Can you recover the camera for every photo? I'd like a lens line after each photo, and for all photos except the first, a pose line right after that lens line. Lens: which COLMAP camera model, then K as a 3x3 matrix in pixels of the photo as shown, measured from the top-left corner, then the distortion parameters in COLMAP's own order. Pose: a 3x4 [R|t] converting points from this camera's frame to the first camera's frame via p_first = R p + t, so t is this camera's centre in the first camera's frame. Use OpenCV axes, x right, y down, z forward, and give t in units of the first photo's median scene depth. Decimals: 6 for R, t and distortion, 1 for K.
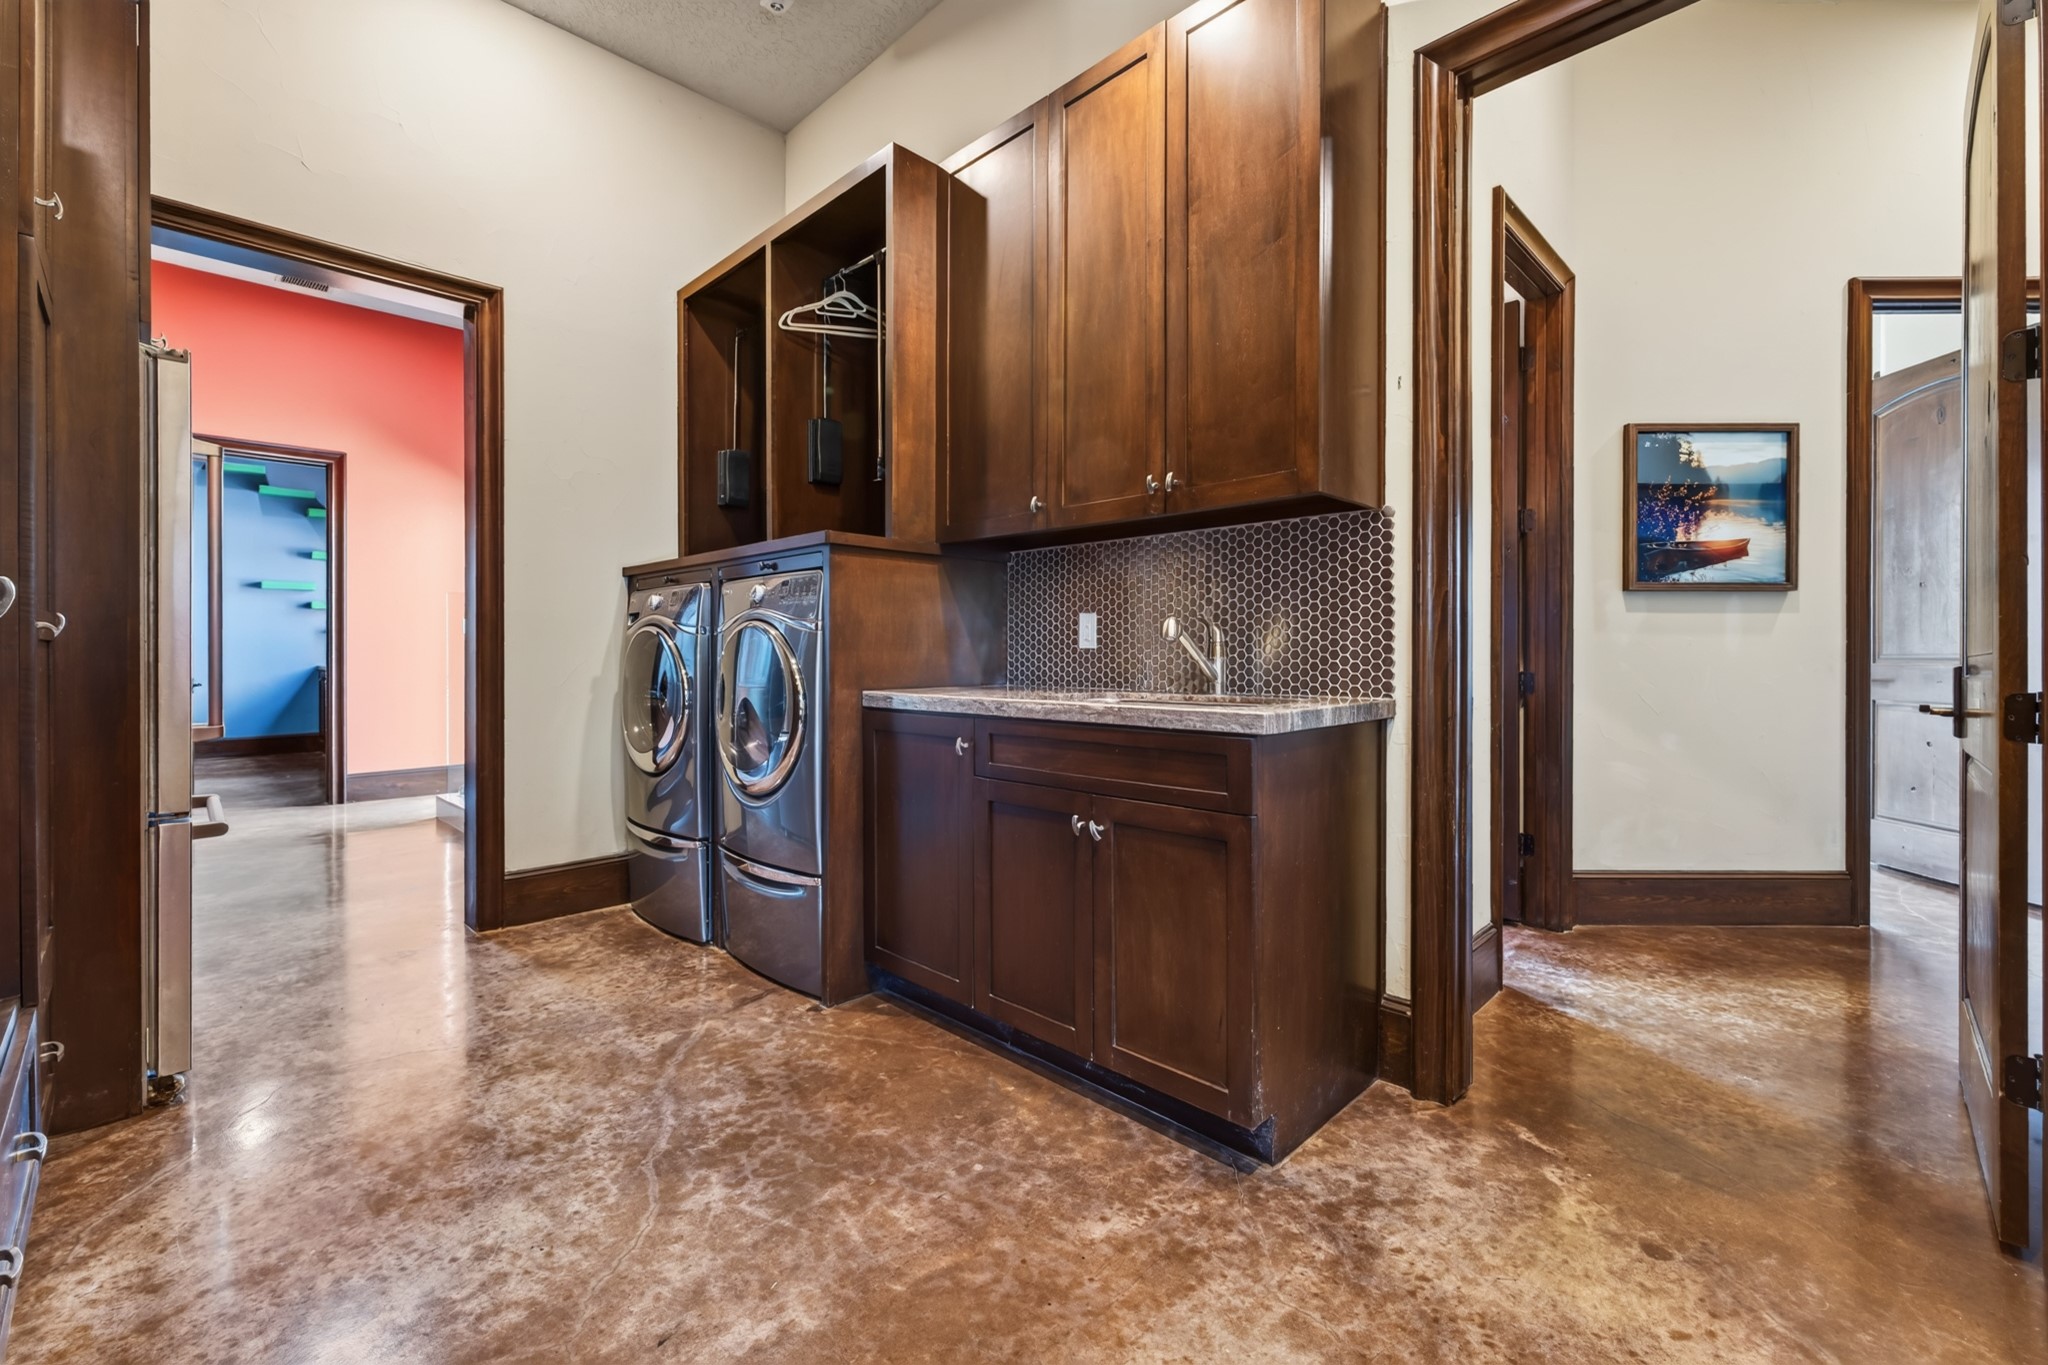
lens RADIAL K [[865.6, 0, 1022.0], [0, 865.6, 675.3], [0, 0, 1]] dist [0.018855, 0.000125]
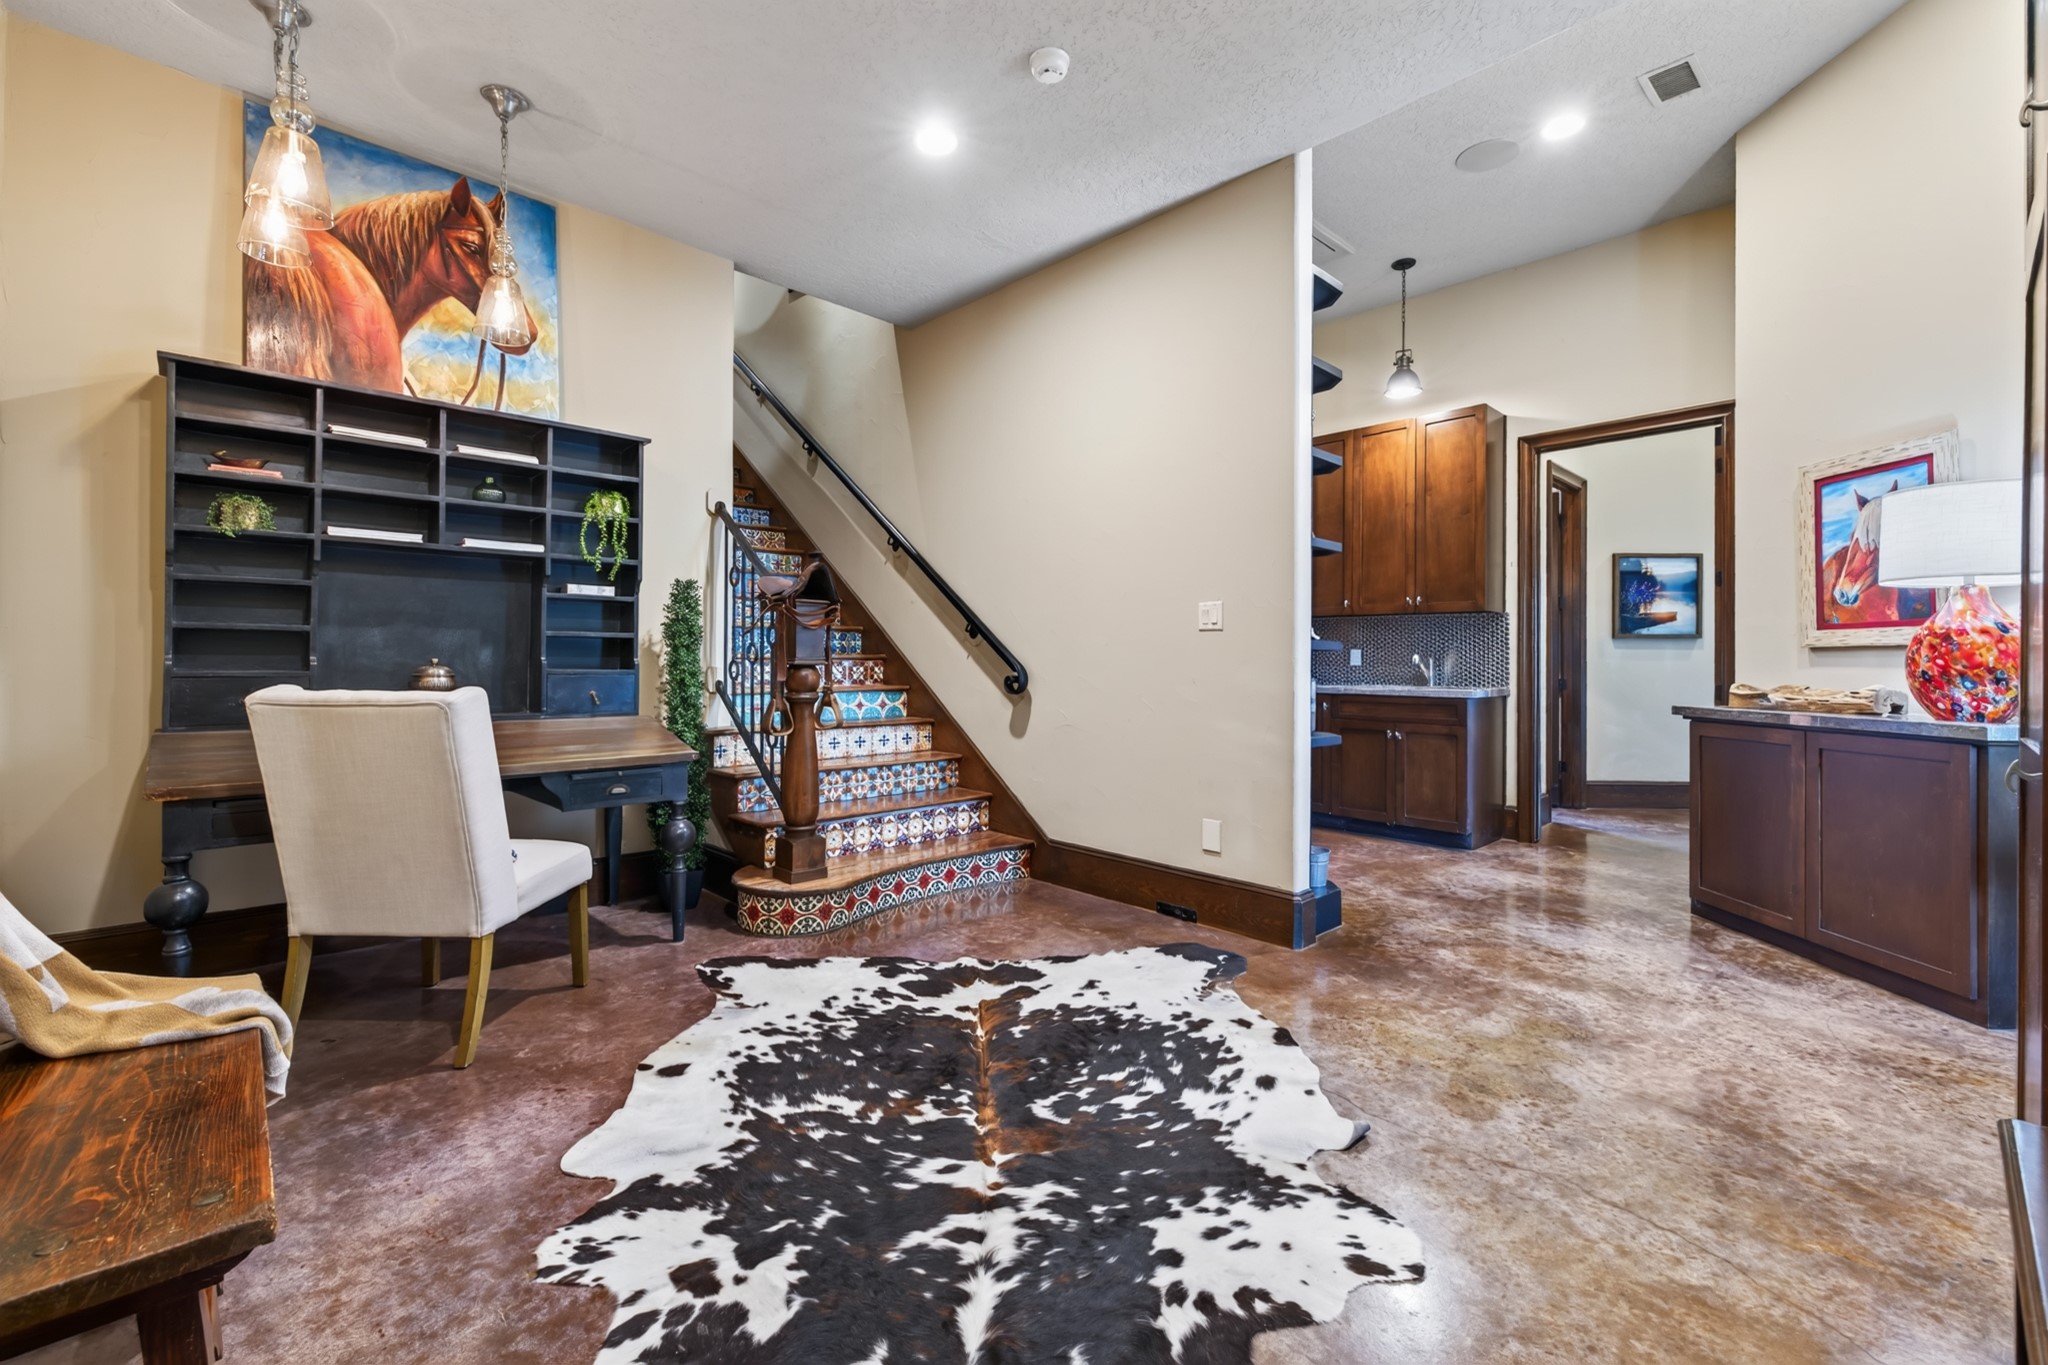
lens RADIAL K [[891.4, 0, 1025.1], [0, 891.4, 668.9], [0, 0, 1]] dist [-0.001112, -0.000139]
pose [[0.999705, 0.009049, -0.022538, -0.830469], [-0.009418, 0.999823, -0.016312, 0.023824], [0.022386, 0.016520, 0.999613, -1.462427]]
